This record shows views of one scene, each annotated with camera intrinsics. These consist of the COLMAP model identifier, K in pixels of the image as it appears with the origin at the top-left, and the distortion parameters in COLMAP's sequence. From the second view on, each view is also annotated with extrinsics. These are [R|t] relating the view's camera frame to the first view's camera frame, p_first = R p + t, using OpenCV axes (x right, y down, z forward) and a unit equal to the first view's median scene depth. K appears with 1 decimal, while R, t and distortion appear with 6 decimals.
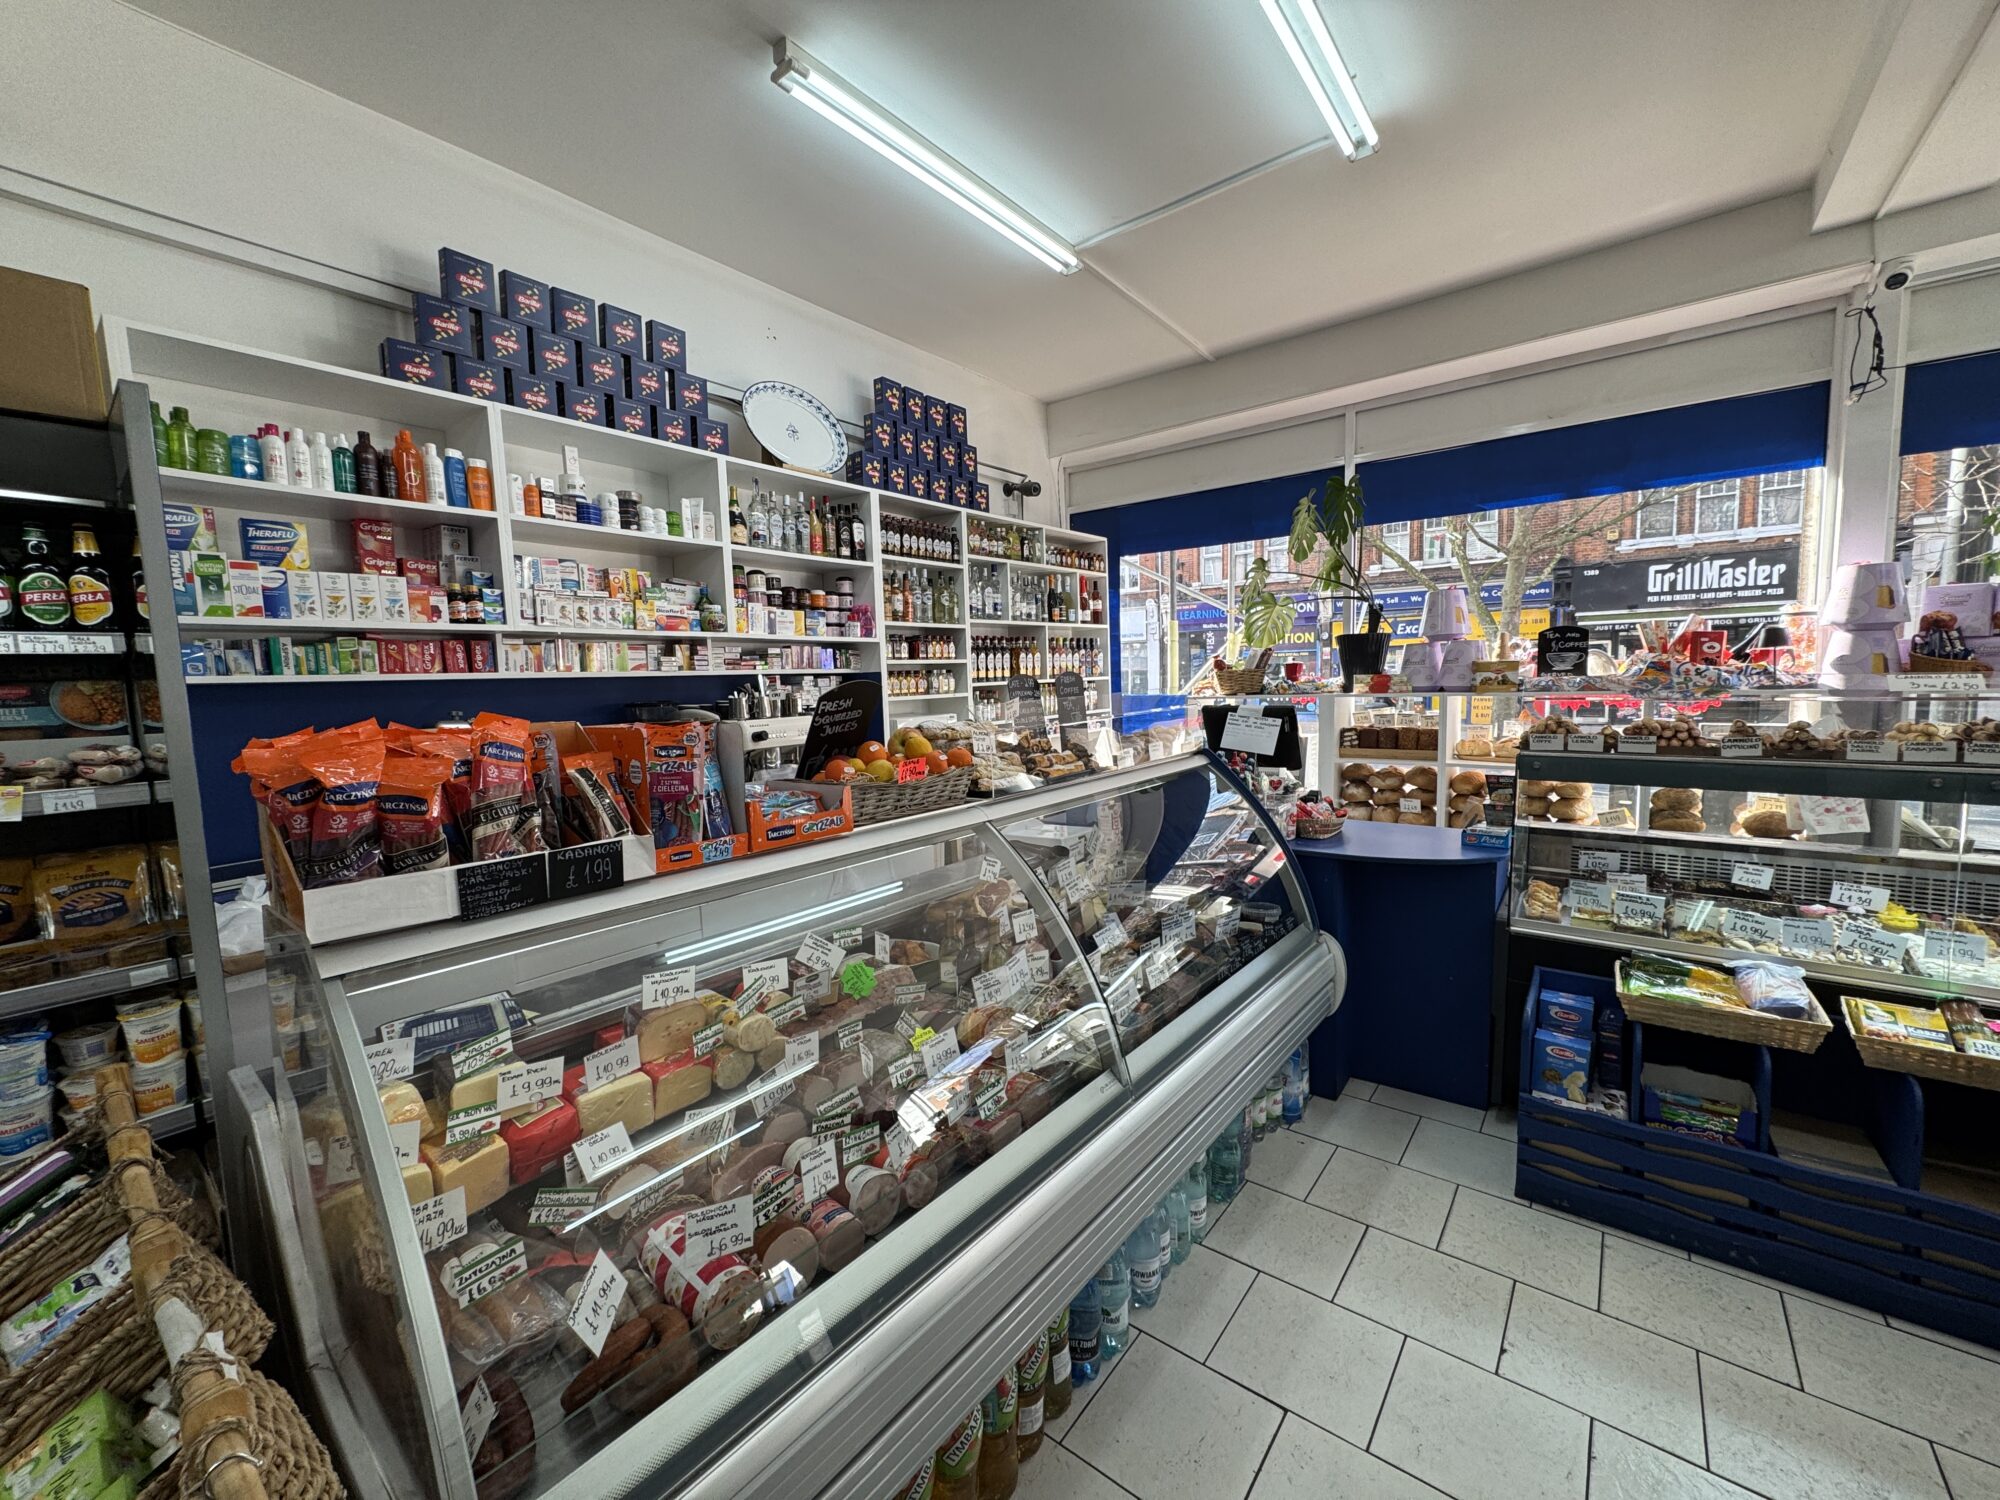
lens RADIAL K [[797.8, 0, 1008.4], [0, 797.8, 761.1], [0, 0, 1]] dist [0.002475, 0.000057]
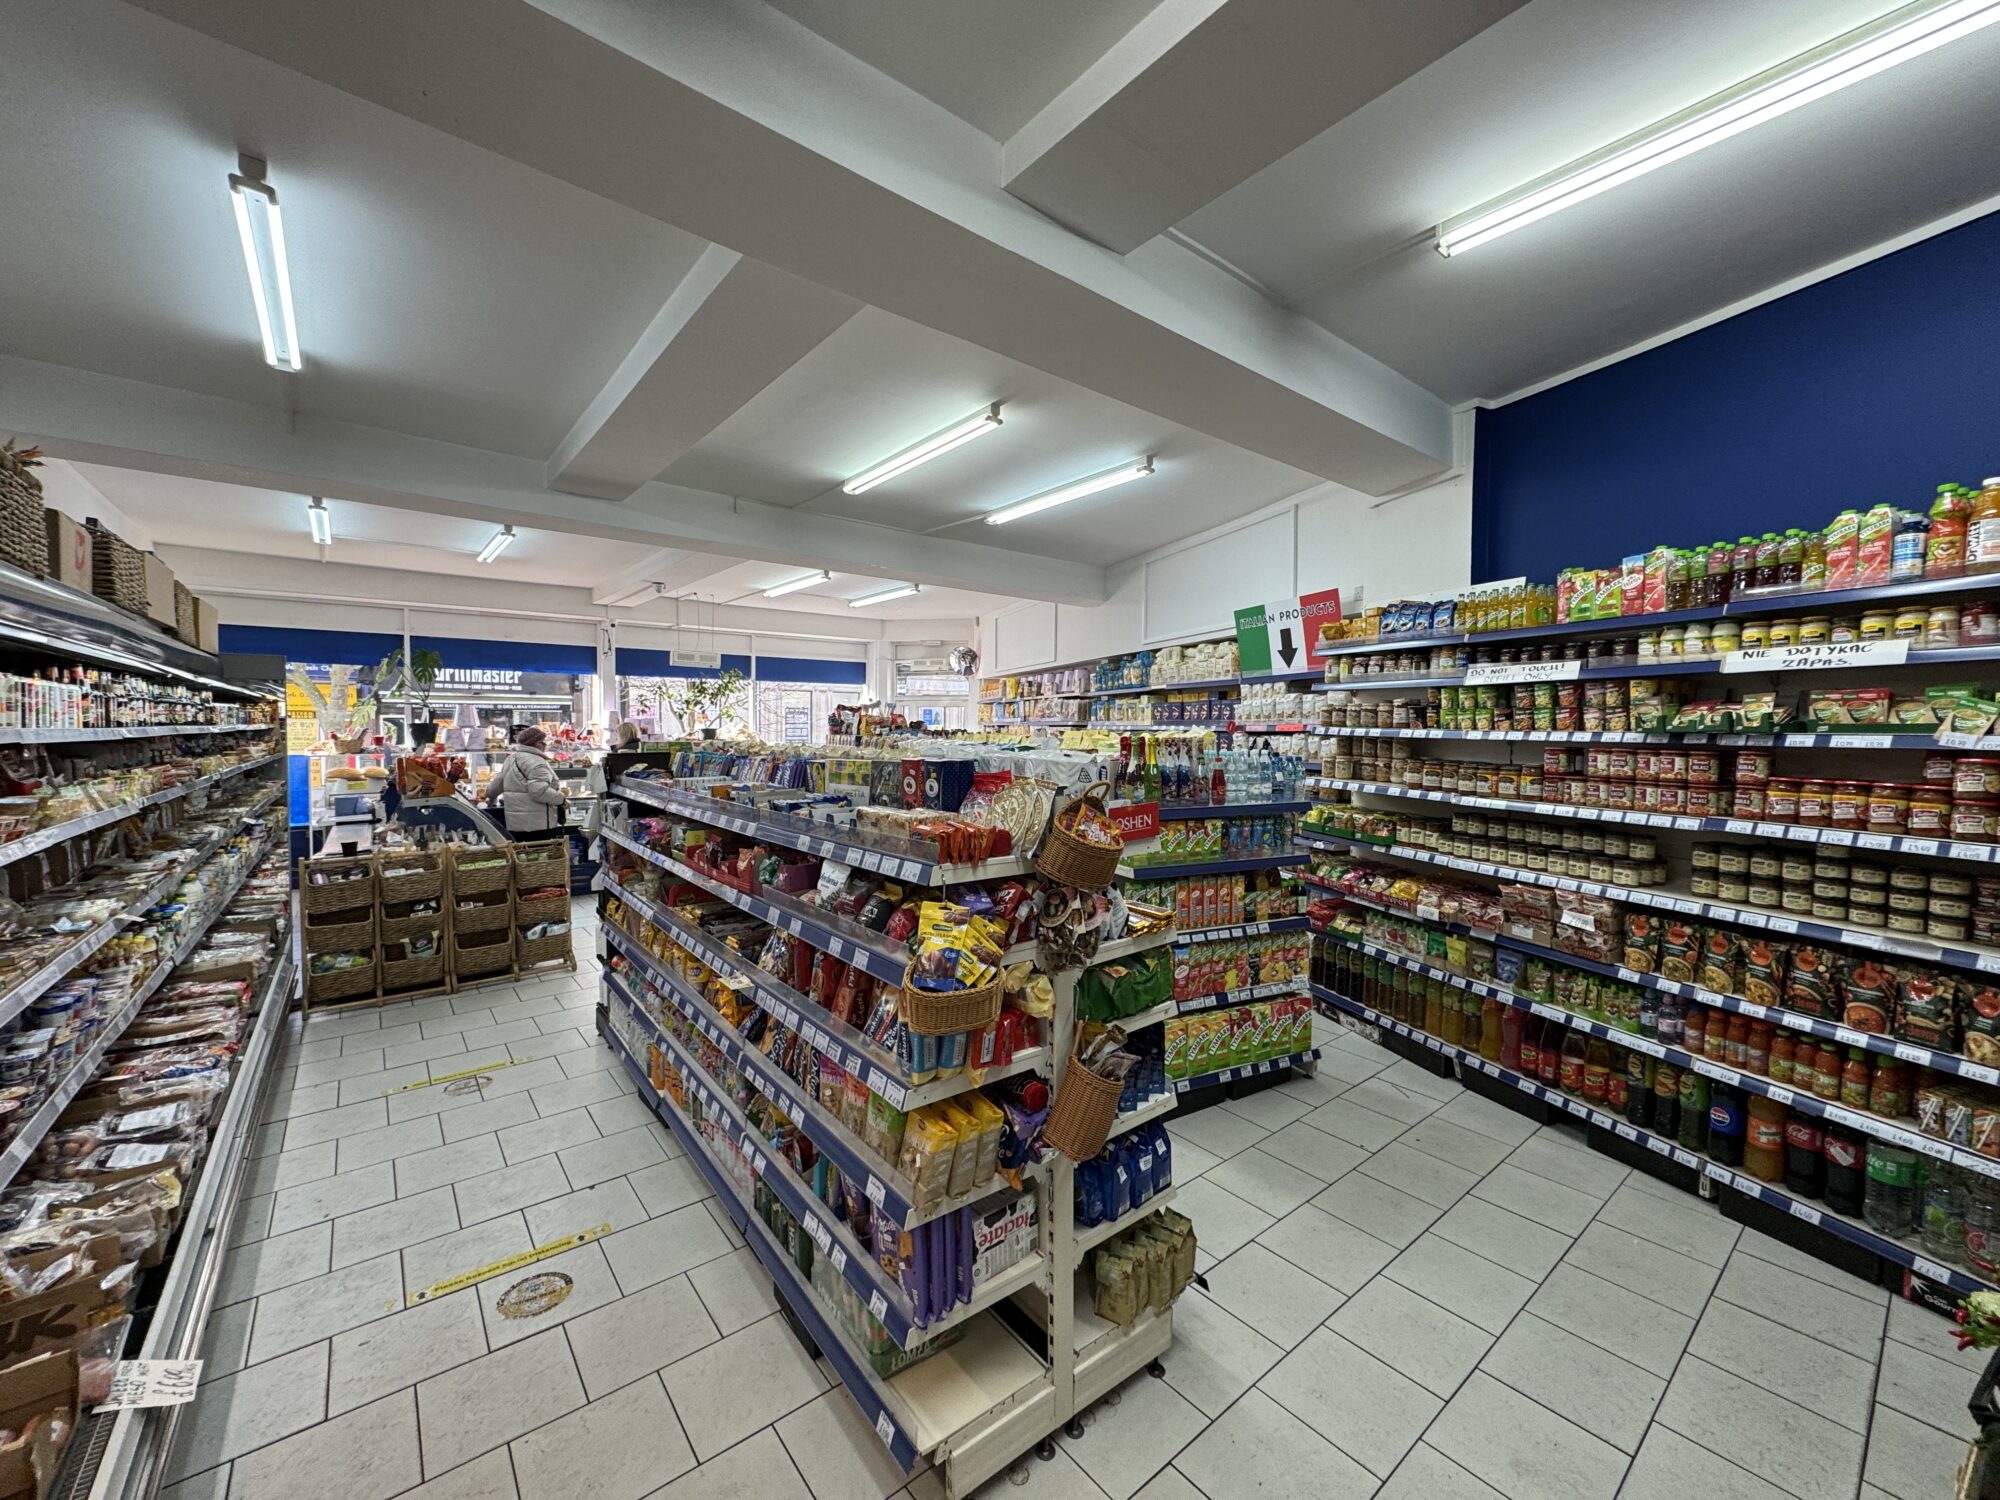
lens RADIAL K [[797.8, 0, 1010.8], [0, 797.8, 753.9], [0, 0, 1]] dist [0.002475, 0.000057]
pose [[0.215856, -0.007029, 0.976400, -1.255193], [0.095202, 0.995361, -0.013881, 0.089568], [-0.971773, 0.095951, 0.215524, -0.895979]]
